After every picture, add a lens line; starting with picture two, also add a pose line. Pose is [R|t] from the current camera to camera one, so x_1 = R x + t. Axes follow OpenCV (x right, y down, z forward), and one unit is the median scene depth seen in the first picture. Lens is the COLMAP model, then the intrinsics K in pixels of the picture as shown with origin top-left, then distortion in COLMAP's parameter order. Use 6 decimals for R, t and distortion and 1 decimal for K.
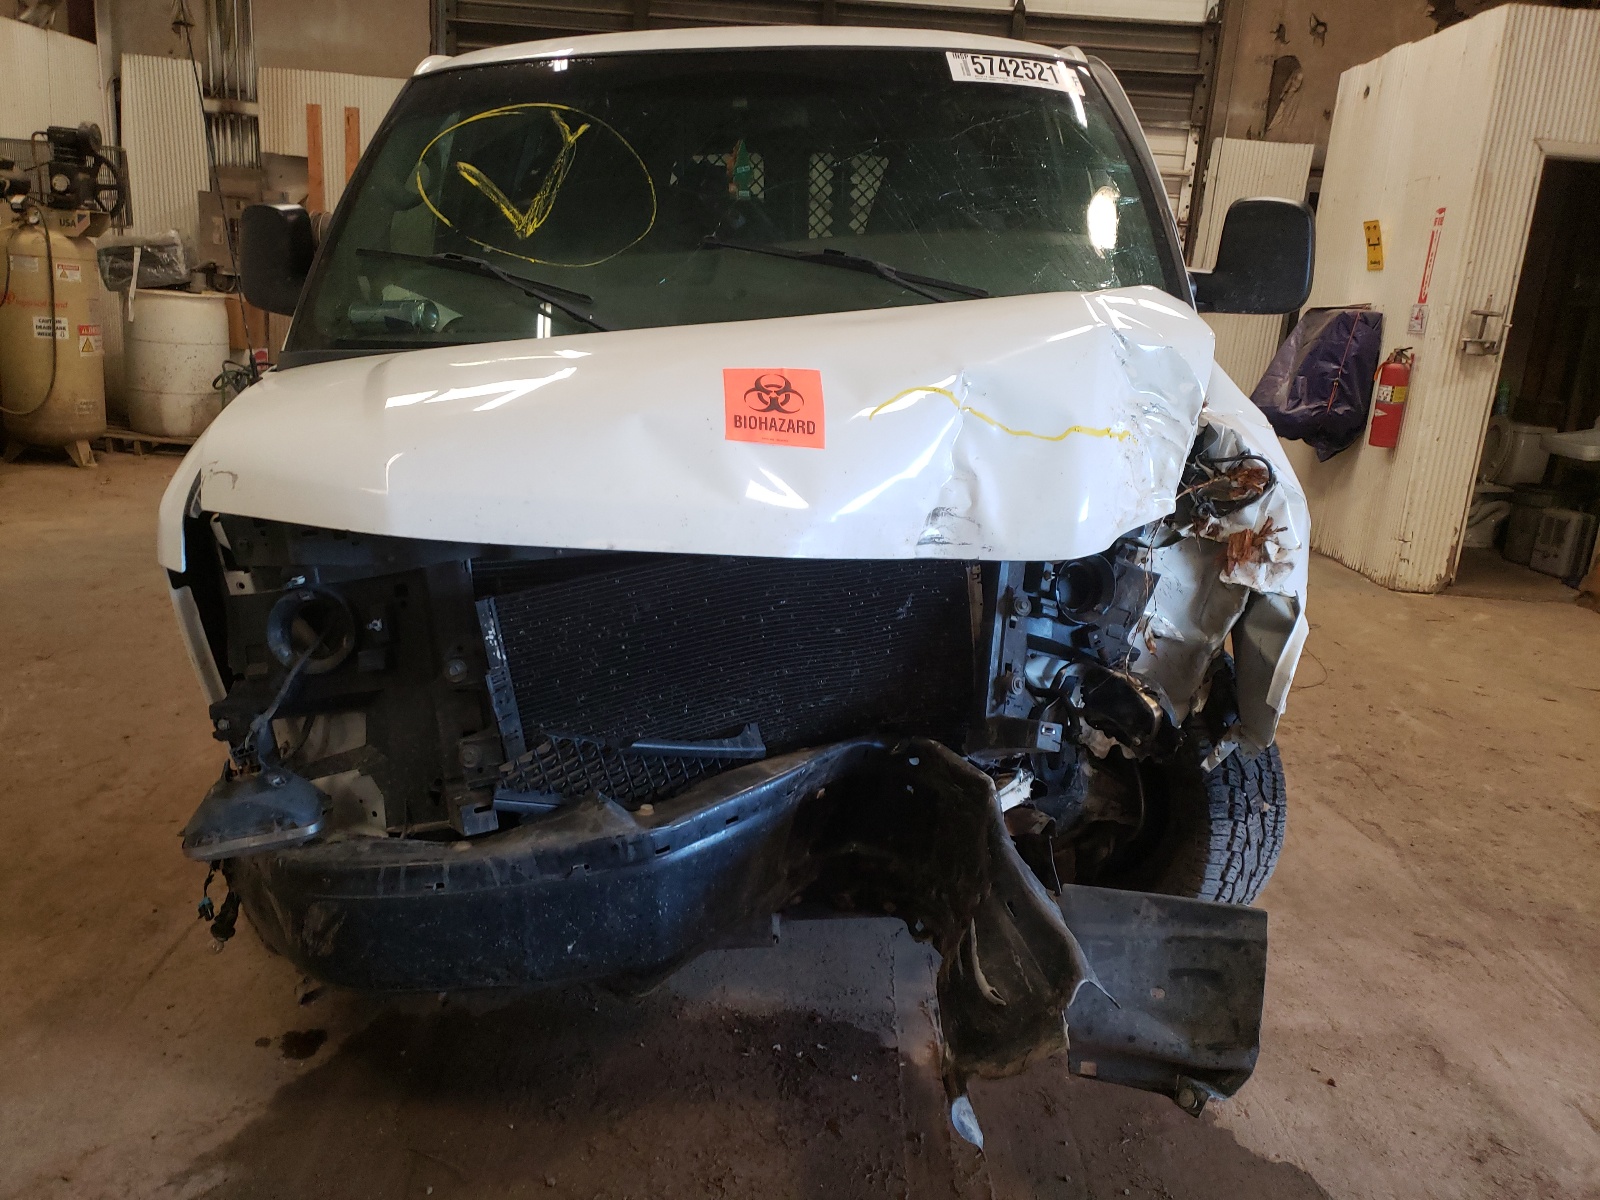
lens RADIAL K [[1240.9, 0, 810.3], [0, 1240.9, 606.9], [0, 0, 1]] dist [0.046667, -0.025852]
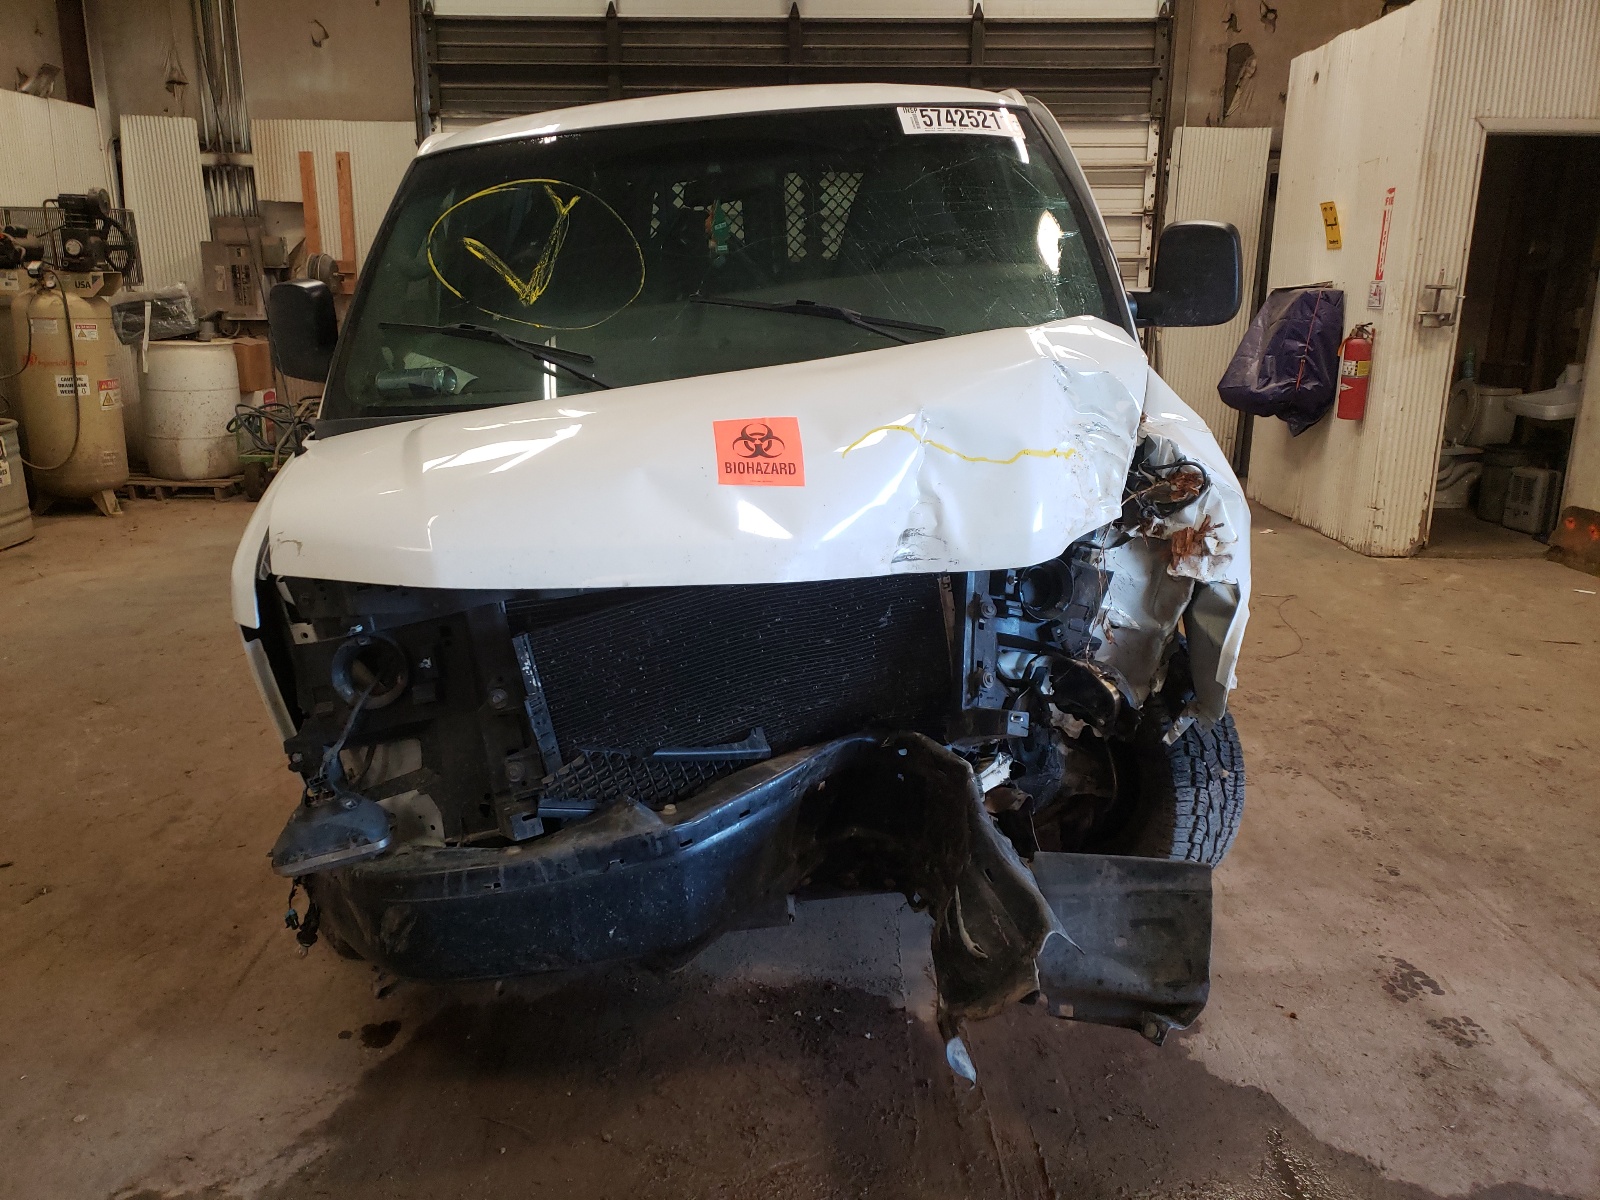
lens RADIAL K [[1240.9, 0, 801.9], [0, 1240.9, 590.7], [0, 0, 1]] dist [0.046667, -0.025852]
pose [[0.997993, -0.062336, -0.011149, 0.012020], [0.062262, 0.998036, -0.006864, -0.017864], [0.011555, 0.006157, 0.999914, -0.115558]]
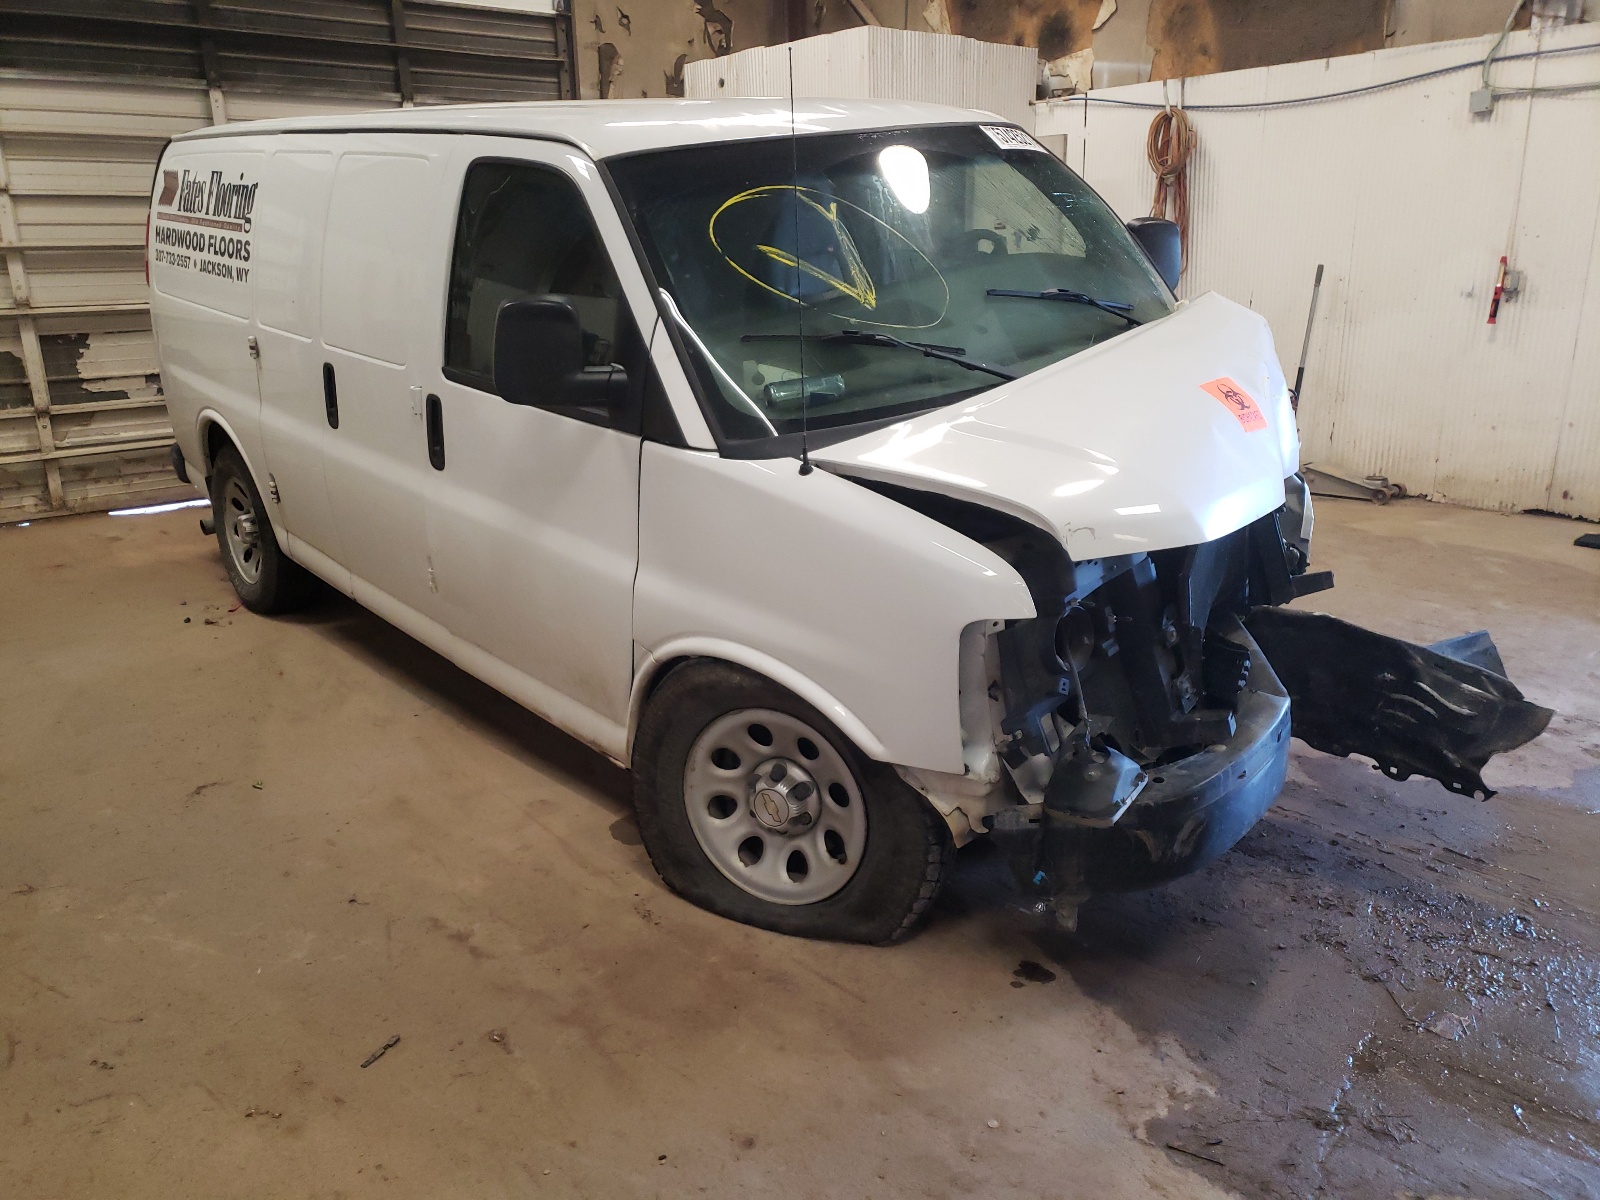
lens RADIAL K [[1240.9, 0, 771.3], [0, 1240.9, 583.5], [0, 0, 1]] dist [0.046667, -0.025852]
pose [[0.752406, -0.253802, 0.607840, -1.128008], [0.233658, 0.965617, 0.113960, -0.205596], [-0.615864, 0.056282, 0.785839, 0.143846]]
